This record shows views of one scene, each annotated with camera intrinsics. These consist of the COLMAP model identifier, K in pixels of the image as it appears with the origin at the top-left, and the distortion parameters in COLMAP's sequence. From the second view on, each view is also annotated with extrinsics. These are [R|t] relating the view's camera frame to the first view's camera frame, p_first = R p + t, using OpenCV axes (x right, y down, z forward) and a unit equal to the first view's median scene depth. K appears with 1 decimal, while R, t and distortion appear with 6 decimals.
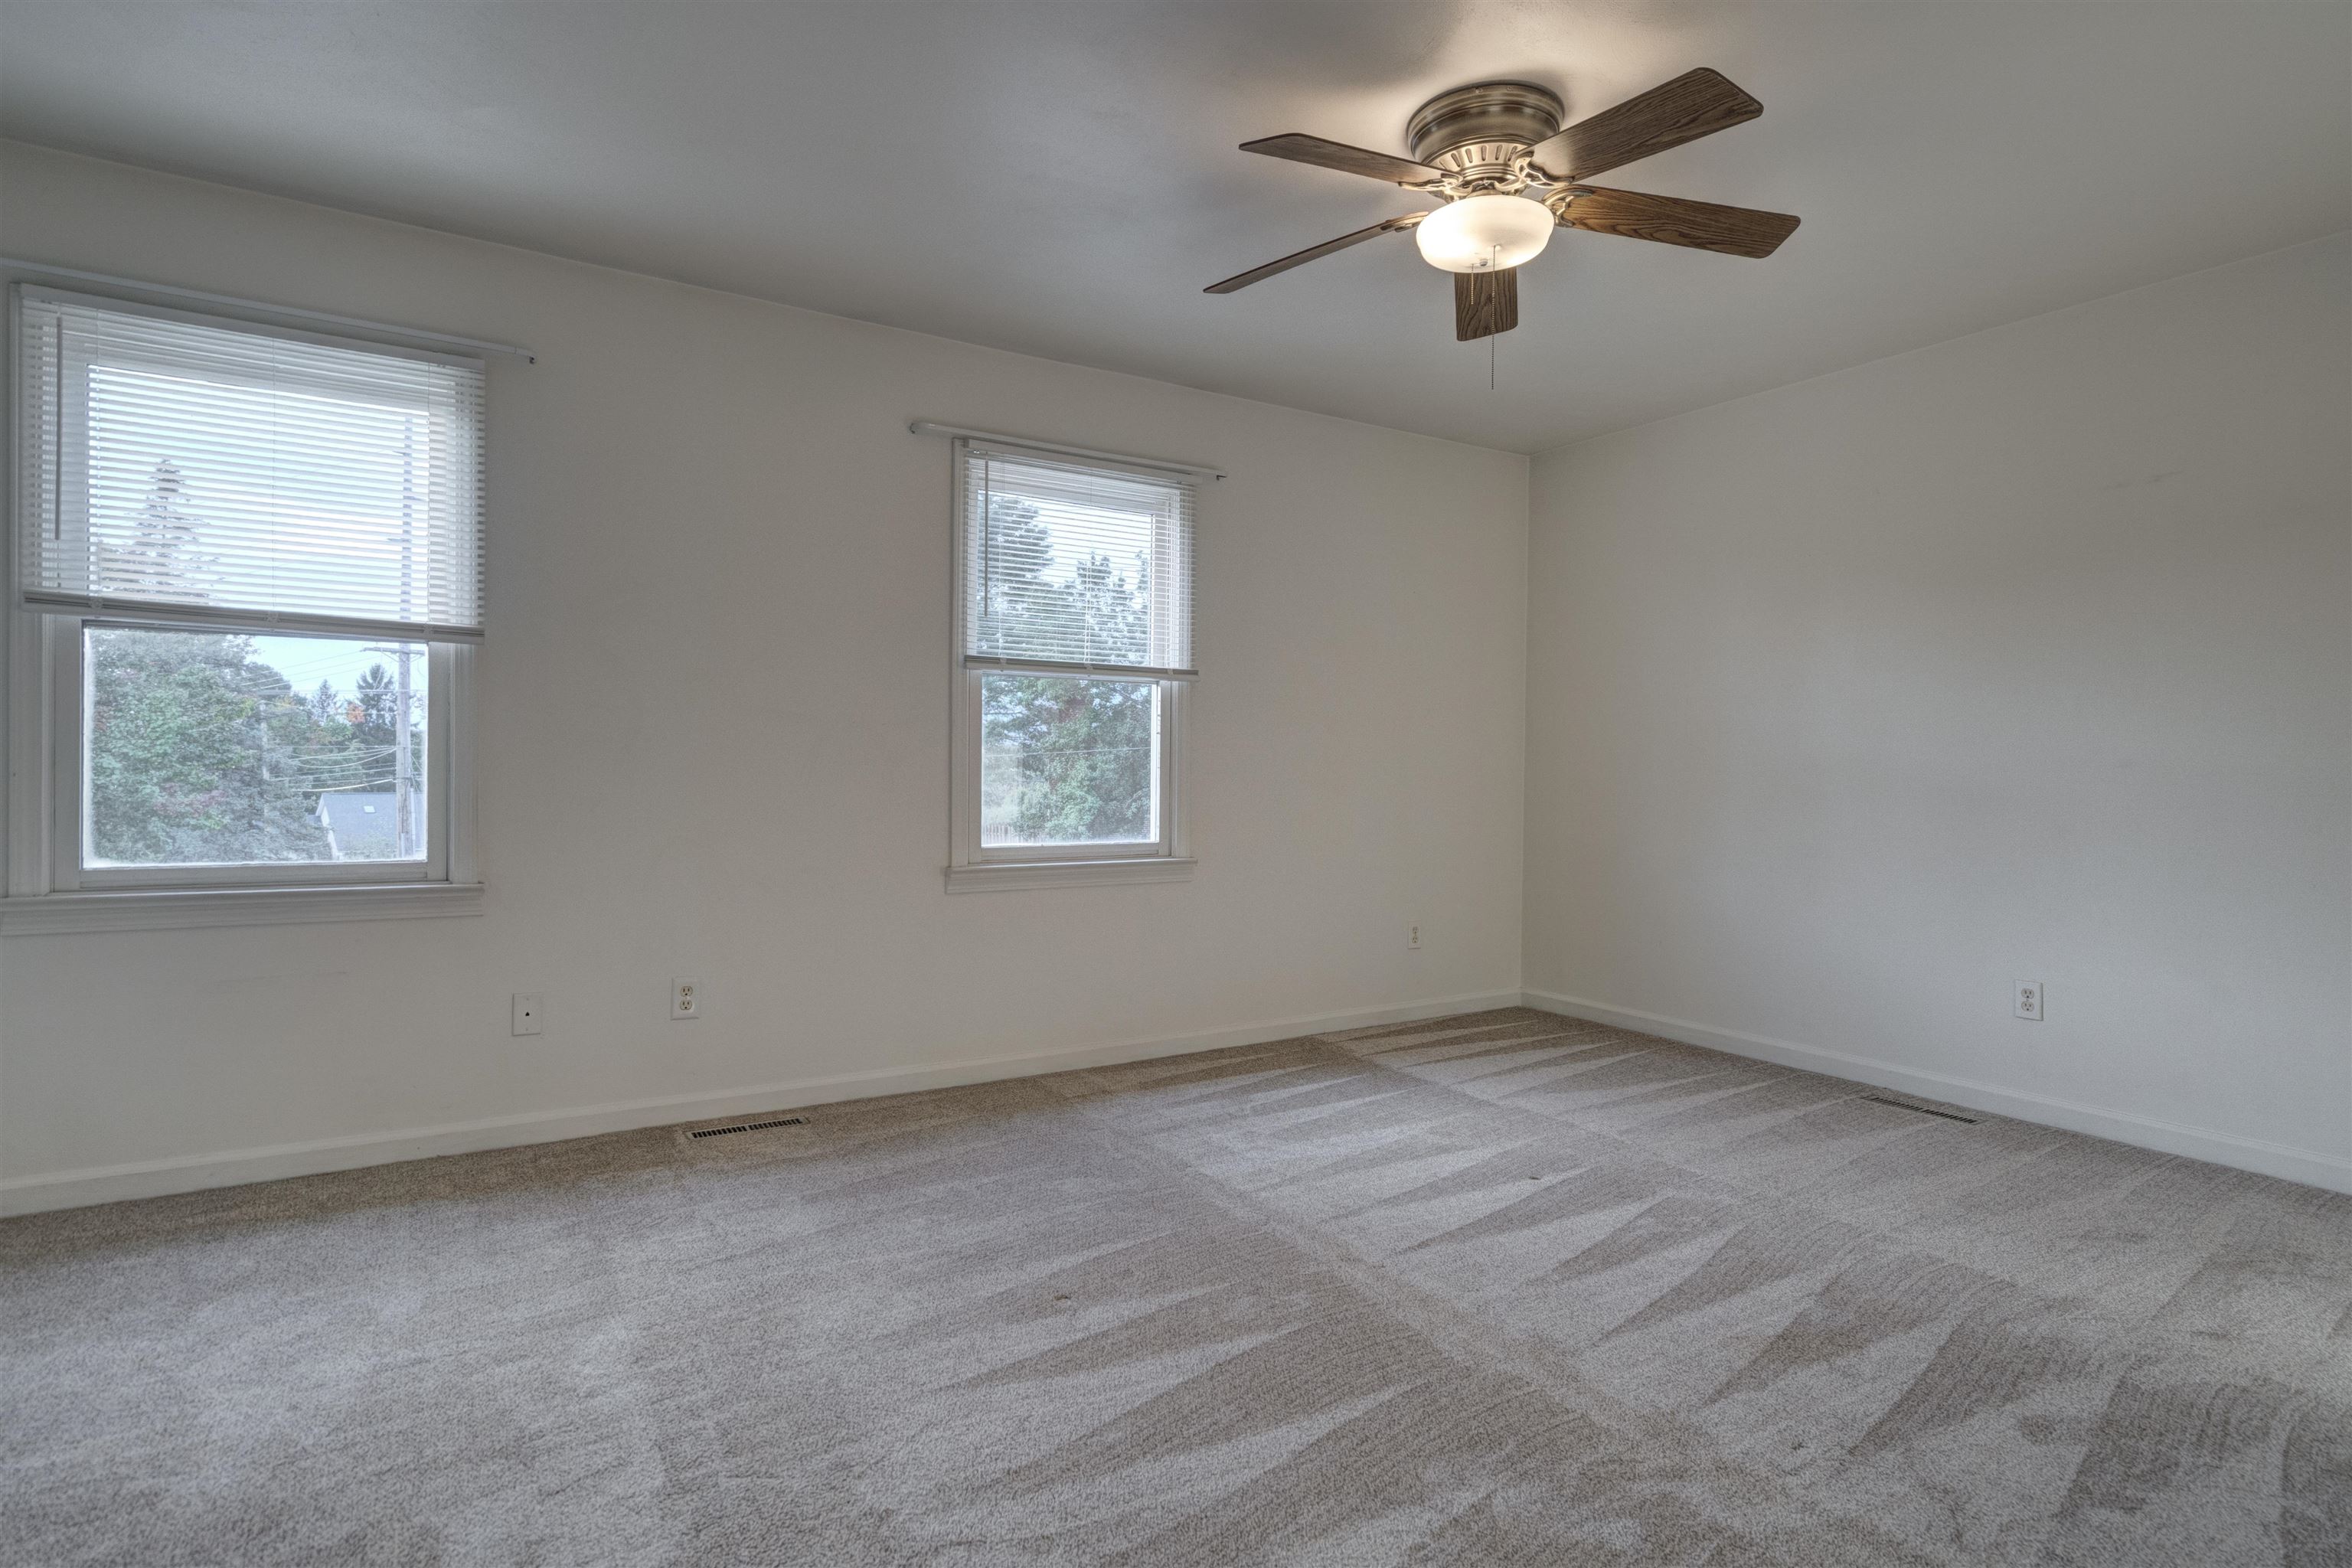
lens RADIAL K [[1158.9, 0, 1183.9], [0, 1158.9, 767.4], [0, 0, 1]] dist [0.002301, 0.000722]
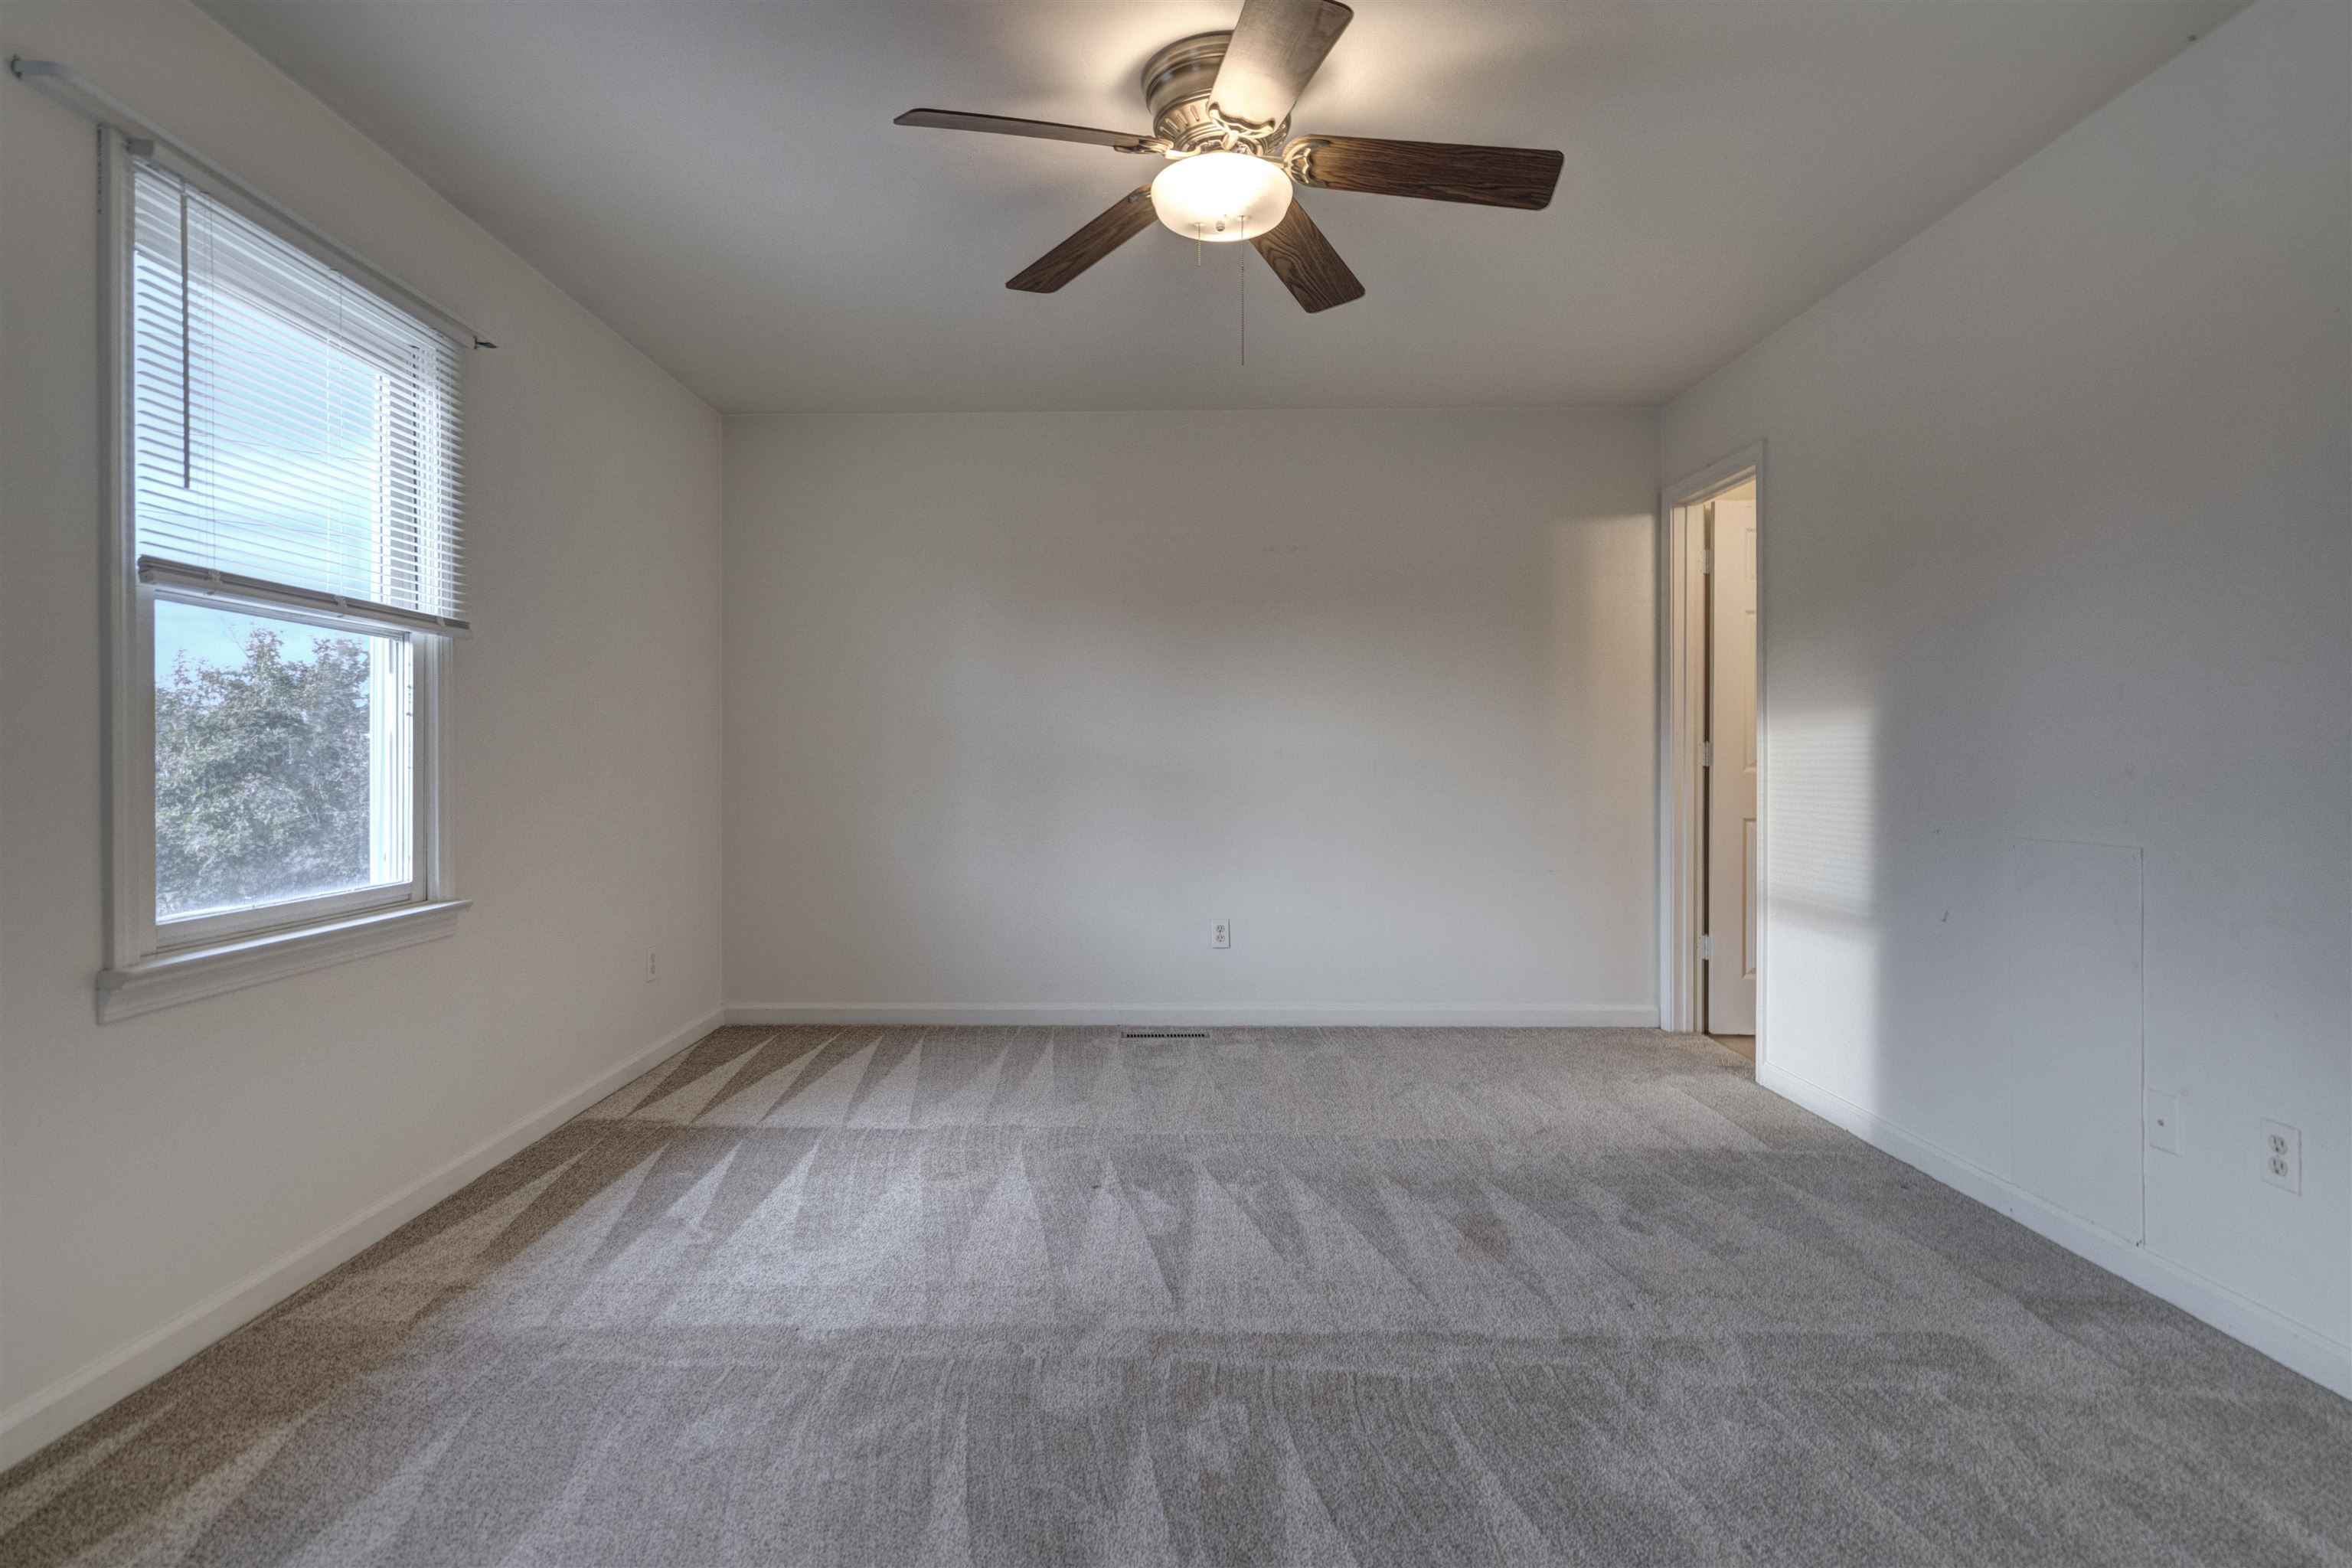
lens RADIAL K [[1120.5, 0, 1130.3], [0, 1120.5, 757.3], [0, 0, 1]] dist [-0.000168, 0.000930]
pose [[0.567768, -0.010097, 0.823127, -0.366130], [0.008636, 0.999943, 0.006309, -0.006738], [-0.823143, 0.003527, 0.567823, 0.368095]]
